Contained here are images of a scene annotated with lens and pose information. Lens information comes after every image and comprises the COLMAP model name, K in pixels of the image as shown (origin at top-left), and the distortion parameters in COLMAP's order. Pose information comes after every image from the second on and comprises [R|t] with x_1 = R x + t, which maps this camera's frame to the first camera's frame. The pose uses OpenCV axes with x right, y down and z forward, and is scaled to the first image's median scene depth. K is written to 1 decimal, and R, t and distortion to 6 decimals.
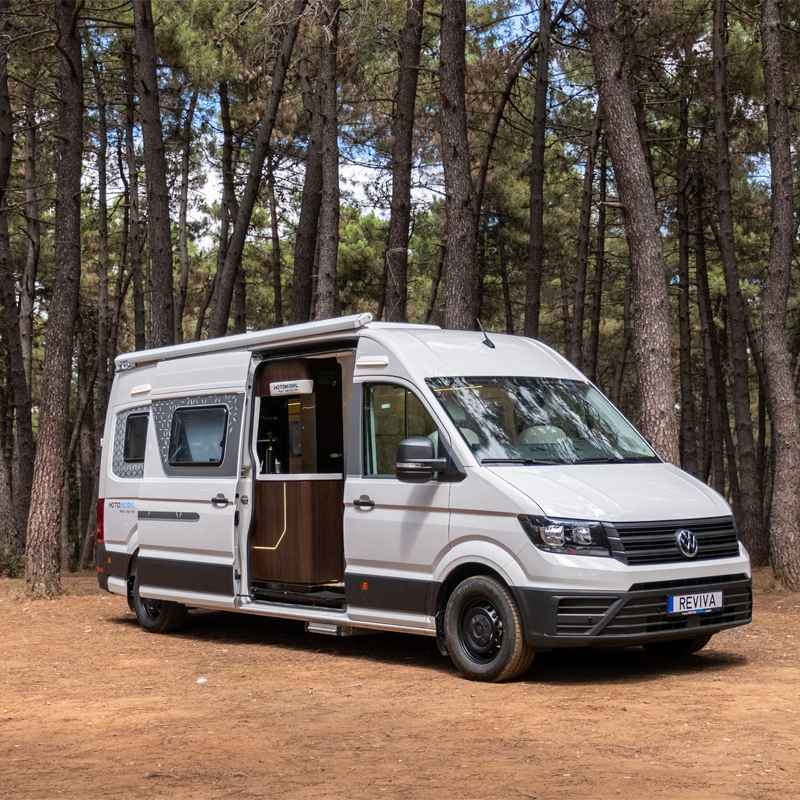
lens RADIAL K [[1479.0, 0, 397.4], [0, 1479.0, 395.3], [0, 0, 1]] dist [-0.081863, 0.000000]
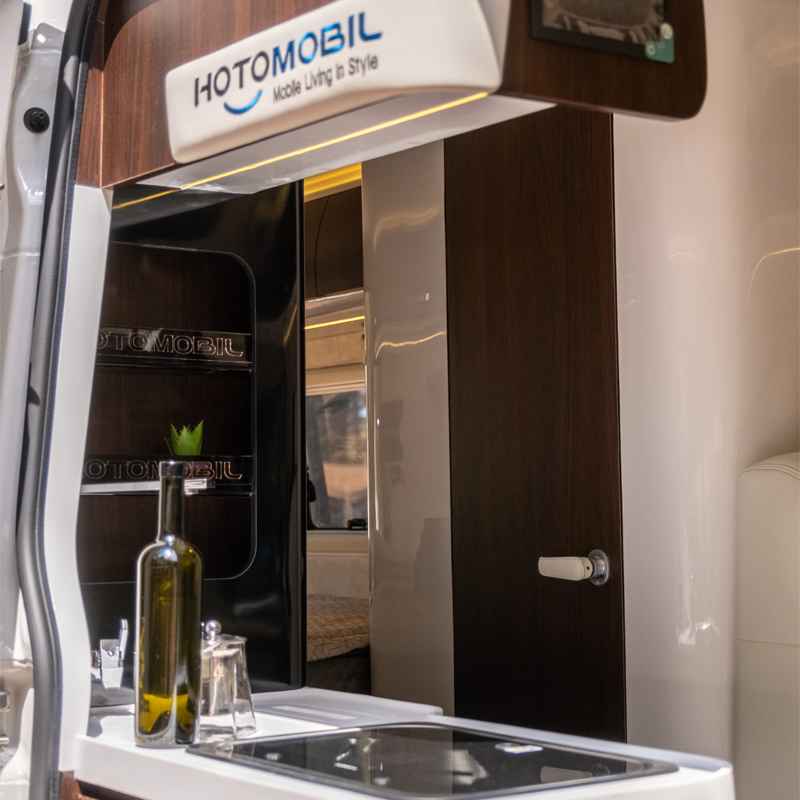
lens RADIAL K [[1727.0, 0, 400.2], [0, 1727.0, 399.8], [0, 0, 1]] dist [-0.188962, 0.000000]
pose [[0.999585, 0.002991, -0.028653, -0.065743], [-0.003083, 0.999990, -0.003177, 0.025146], [0.028643, 0.003264, 0.999584, 0.923992]]
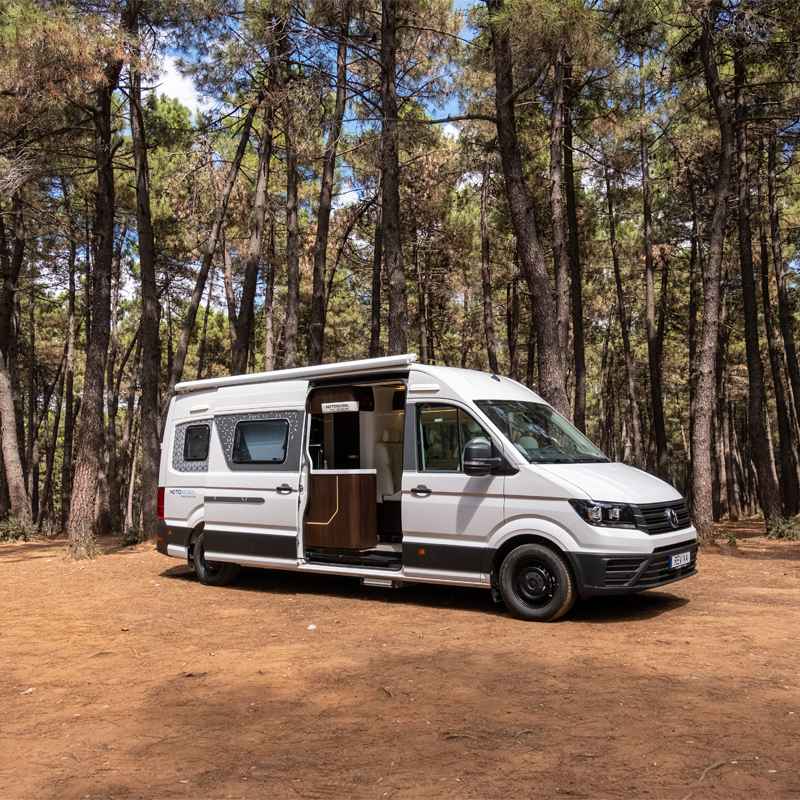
lens RADIAL K [[852.4, 0, 394.6], [0, 852.4, 386.5], [0, 0, 1]] dist [-0.063455, 0.000000]
pose [[0.972259, 0.028465, 0.232169, -0.225719], [-0.017046, 0.998551, -0.051043, 0.016511], [-0.233286, 0.045670, 0.971335, 0.226854]]
